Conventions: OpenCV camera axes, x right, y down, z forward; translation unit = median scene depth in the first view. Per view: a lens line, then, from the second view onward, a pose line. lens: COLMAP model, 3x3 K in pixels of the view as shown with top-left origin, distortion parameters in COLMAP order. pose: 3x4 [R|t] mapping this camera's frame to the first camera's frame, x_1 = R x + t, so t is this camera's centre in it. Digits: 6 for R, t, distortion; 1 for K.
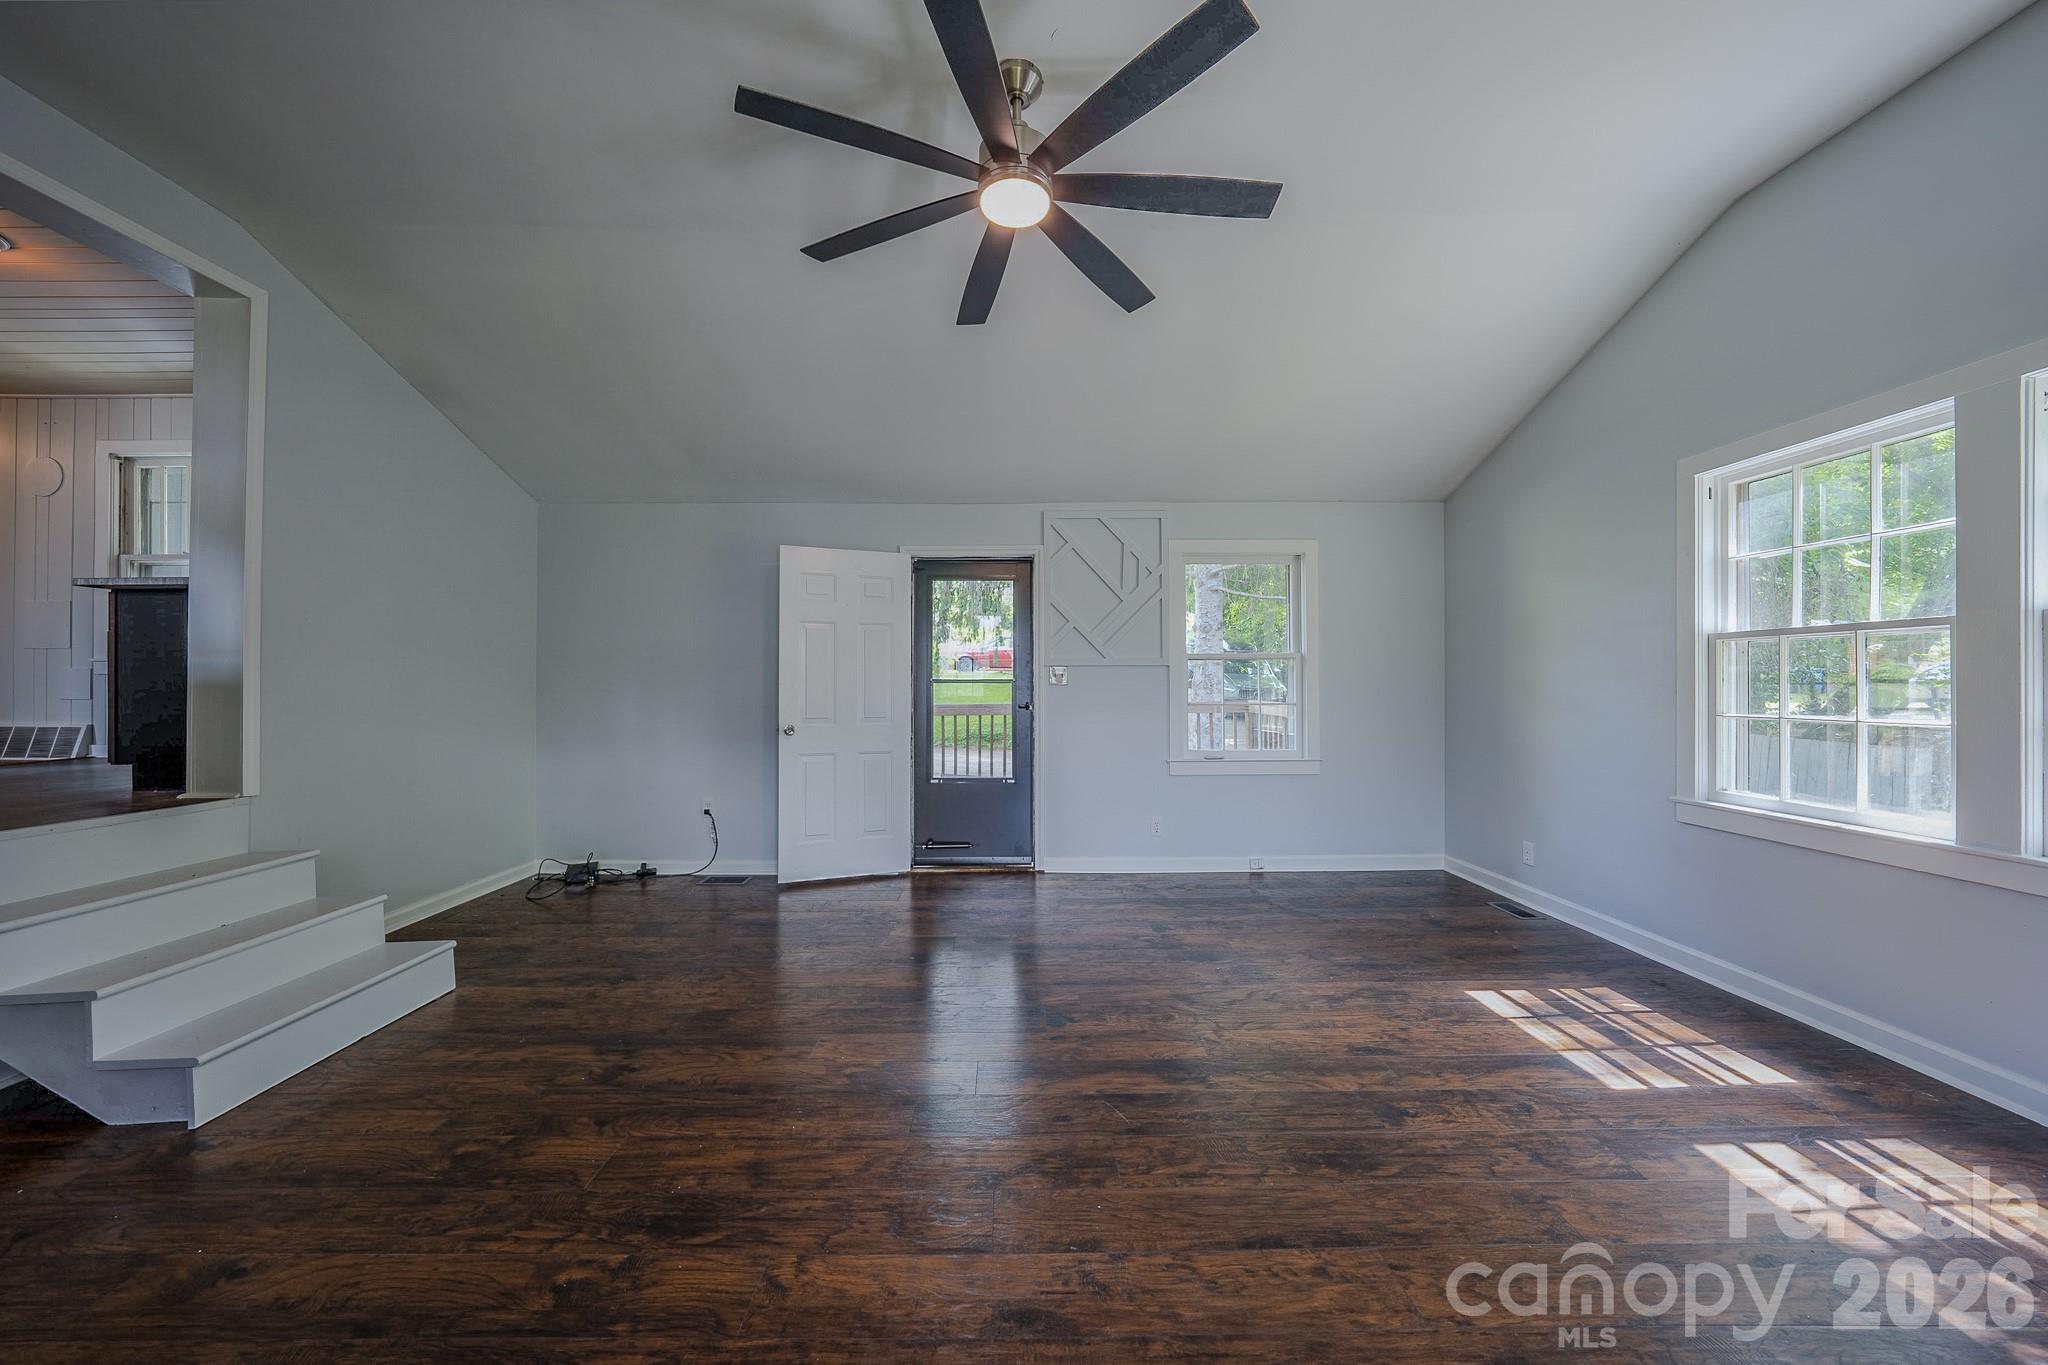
lens RADIAL K [[719.2, 0, 1029.1], [0, 719.2, 686.1], [0, 0, 1]] dist [-0.018907, 0.002130]
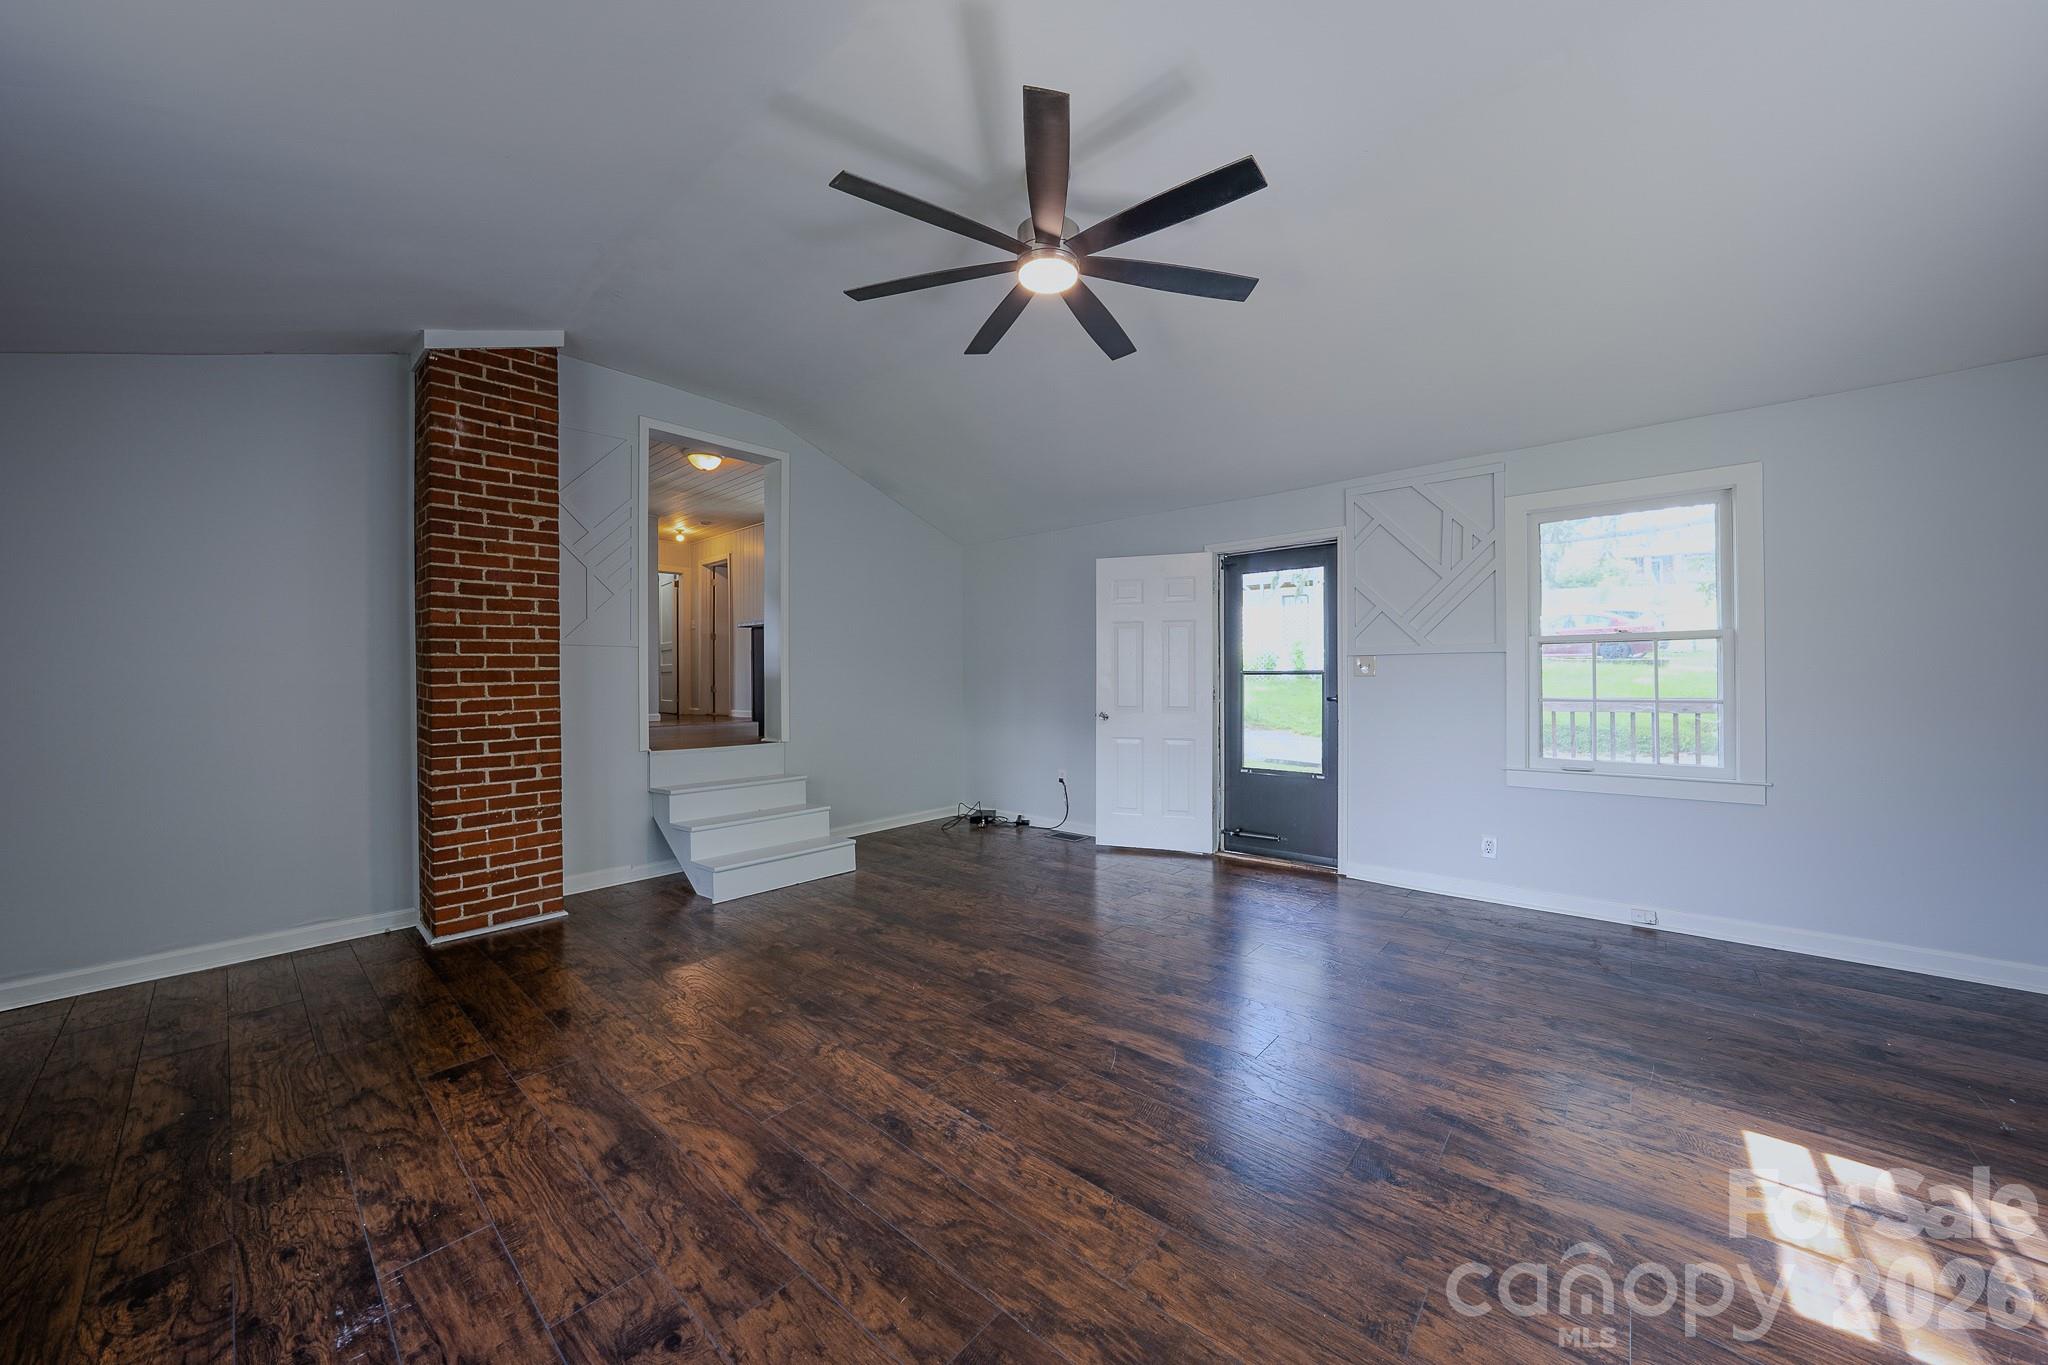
lens RADIAL K [[719.2, 0, 1022.7], [0, 719.2, 680.3], [0, 0, 1]] dist [-0.018907, 0.002130]
pose [[0.746108, -0.001395, -0.665824, 0.490553], [0.004078, 0.999989, 0.002474, -0.000296], [0.665813, -0.004561, 0.746105, 0.046469]]
